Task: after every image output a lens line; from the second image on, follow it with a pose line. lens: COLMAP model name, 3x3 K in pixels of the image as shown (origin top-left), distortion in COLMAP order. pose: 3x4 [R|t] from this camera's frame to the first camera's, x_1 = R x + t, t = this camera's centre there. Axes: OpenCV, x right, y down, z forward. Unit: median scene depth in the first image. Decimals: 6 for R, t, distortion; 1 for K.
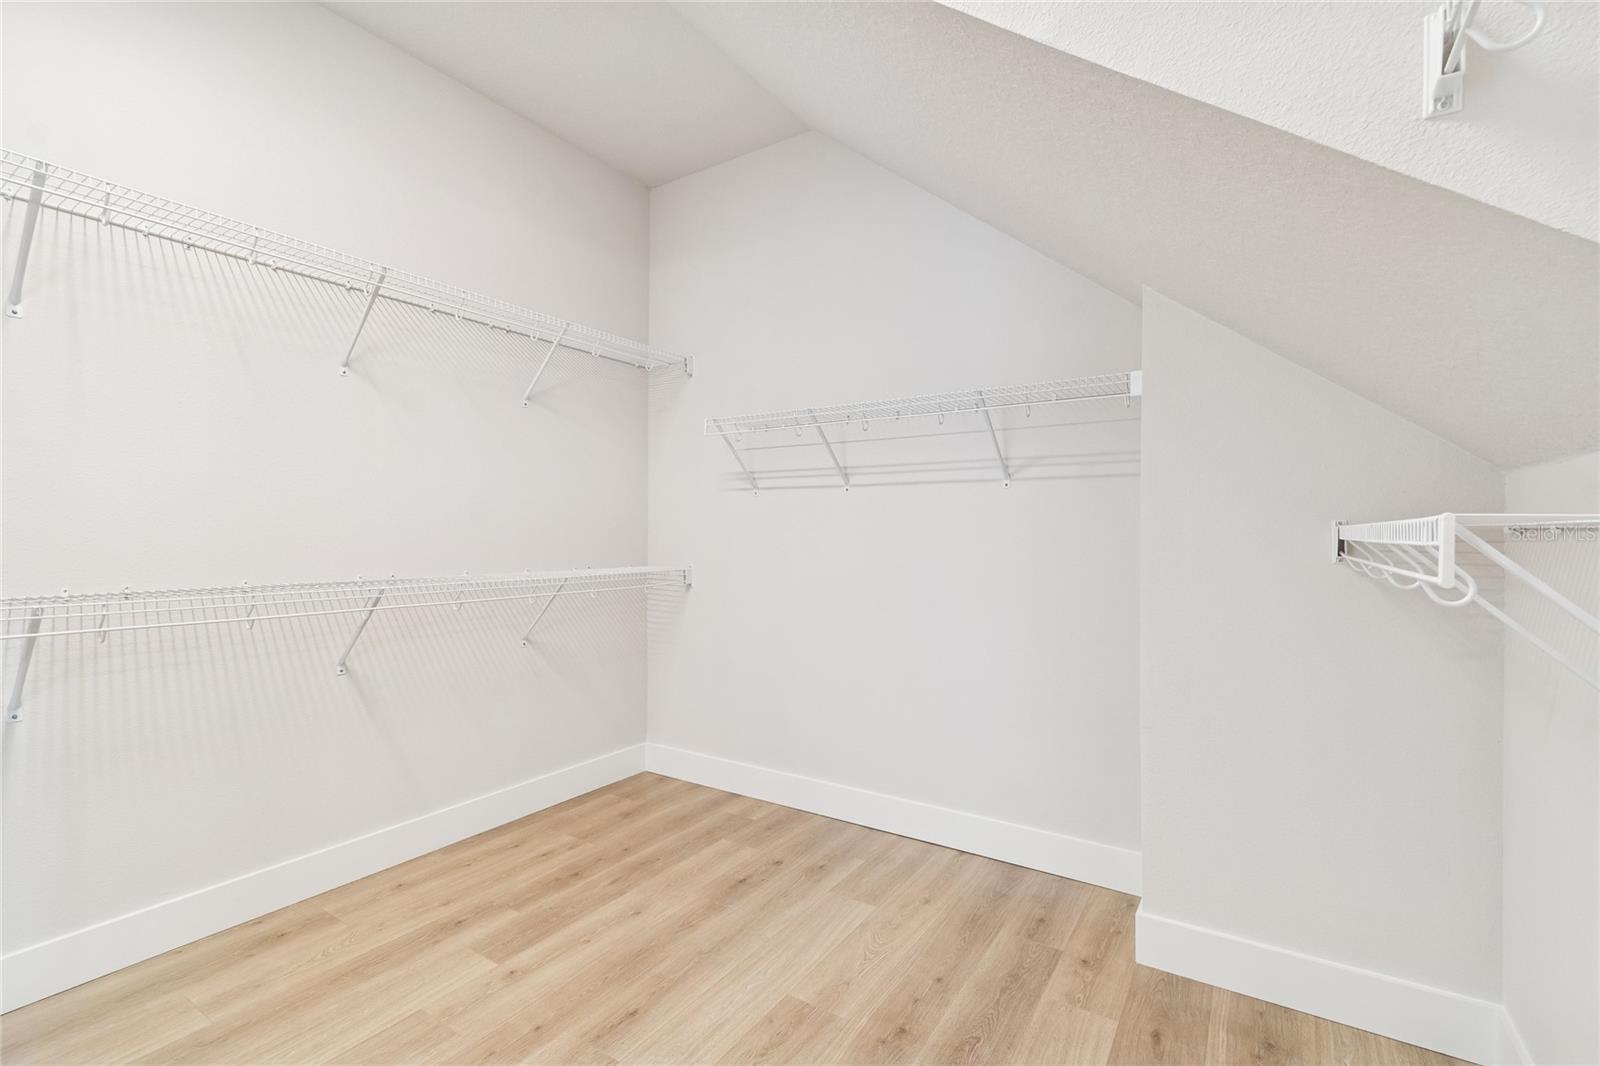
lens RADIAL K [[714.1, 0, 831.9], [0, 714.1, 532.3], [0, 0, 1]] dist [0.008646, -0.005752]
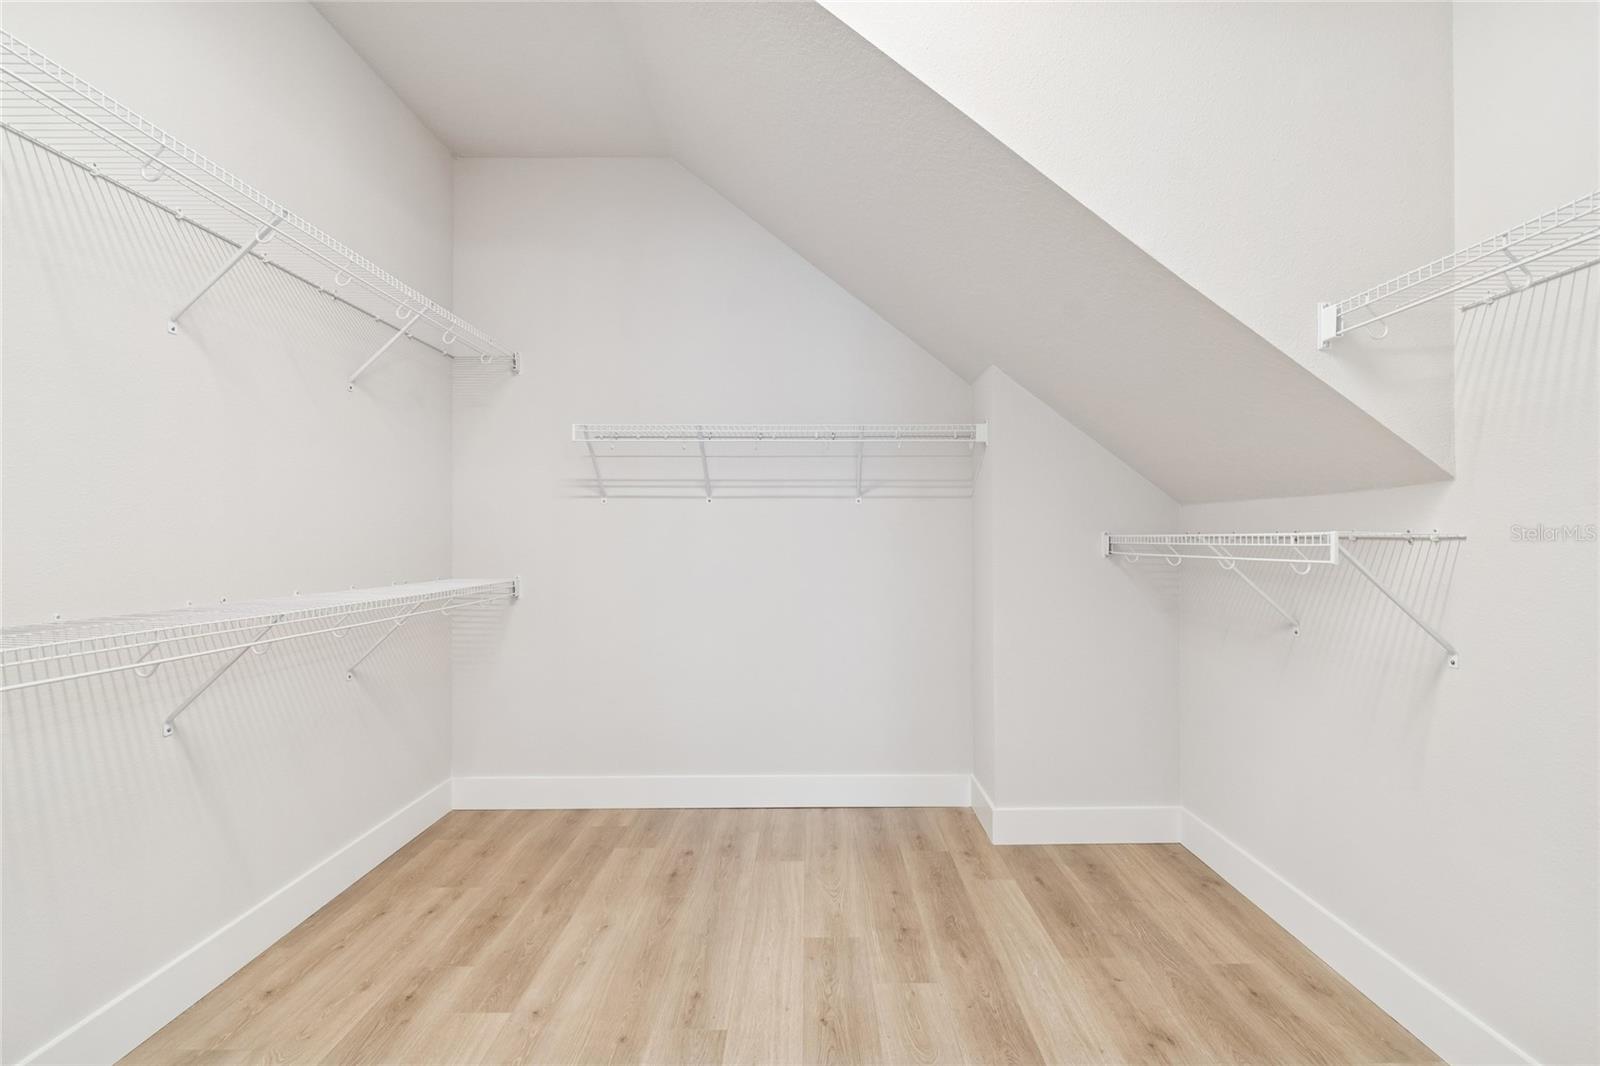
lens RADIAL K [[713.0, 0, 820.6], [0, 713.0, 532.4], [0, 0, 1]] dist [0.000343, -0.000272]
pose [[0.833898, 0.001330, 0.551916, -0.510917], [0.003405, 0.999966, -0.007555, -0.003748], [-0.551907, 0.008180, 0.833865, 0.009761]]
